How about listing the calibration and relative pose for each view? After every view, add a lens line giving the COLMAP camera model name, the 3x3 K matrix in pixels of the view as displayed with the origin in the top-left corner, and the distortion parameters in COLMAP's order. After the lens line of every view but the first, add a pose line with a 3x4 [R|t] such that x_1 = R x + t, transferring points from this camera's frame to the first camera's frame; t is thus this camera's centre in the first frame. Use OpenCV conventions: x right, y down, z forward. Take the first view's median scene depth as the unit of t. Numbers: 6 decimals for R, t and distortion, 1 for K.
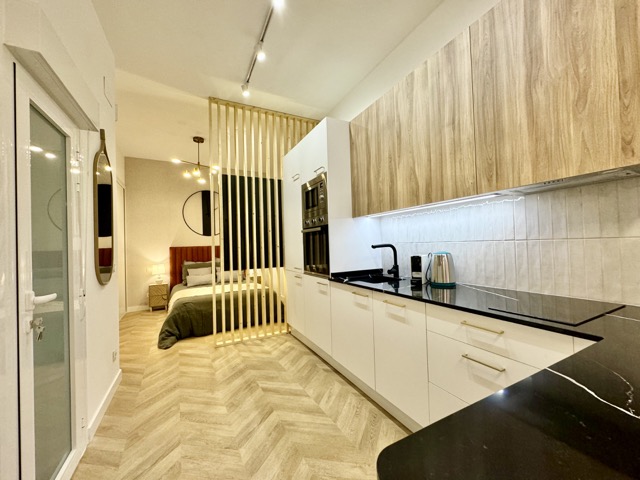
lens RADIAL K [[254.4, 0, 320.0], [0, 254.4, 240.0], [0, 0, 1]] dist [-0.002173, 0.000090]
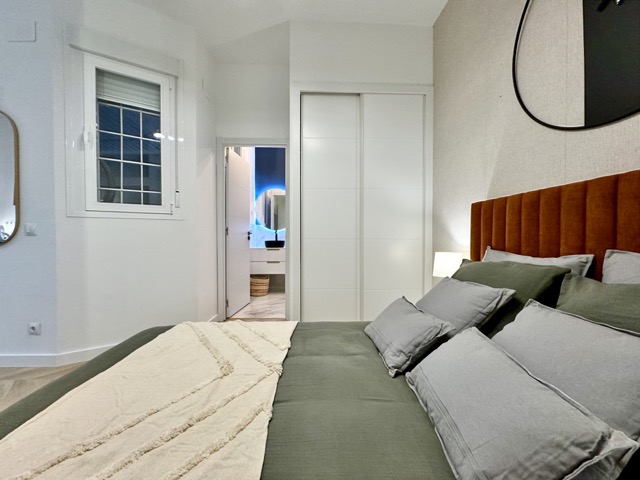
lens RADIAL K [[253.4, 0, 320.0], [0, 253.4, 240.0], [0, 0, 1]] dist [-0.004359, 0.000274]
pose [[-0.415431, 0.039487, -0.908767, -0.352488], [0.024597, 0.999180, 0.032171, 0.102260], [0.909292, -0.008988, -0.416062, 1.629078]]
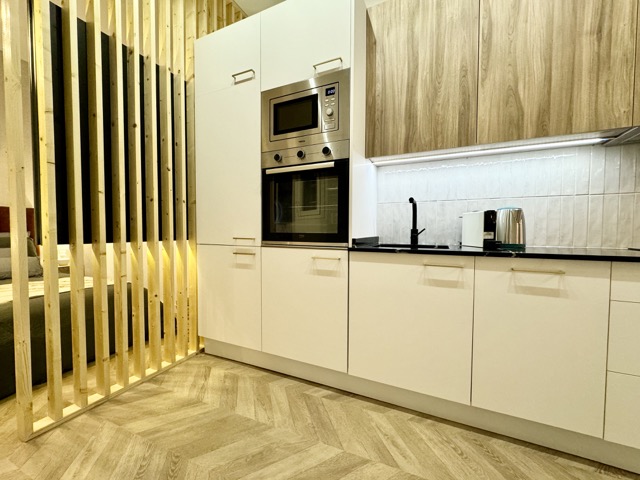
lens RADIAL K [[253.4, 0, 320.0], [0, 253.4, 240.0], [0, 0, 1]] dist [-0.004359, 0.000274]
pose [[0.787198, 0.008530, 0.616642, -0.299351], [-0.037559, 0.998711, 0.034133, 0.087322], [-0.615556, -0.050030, 0.786504, 0.434987]]
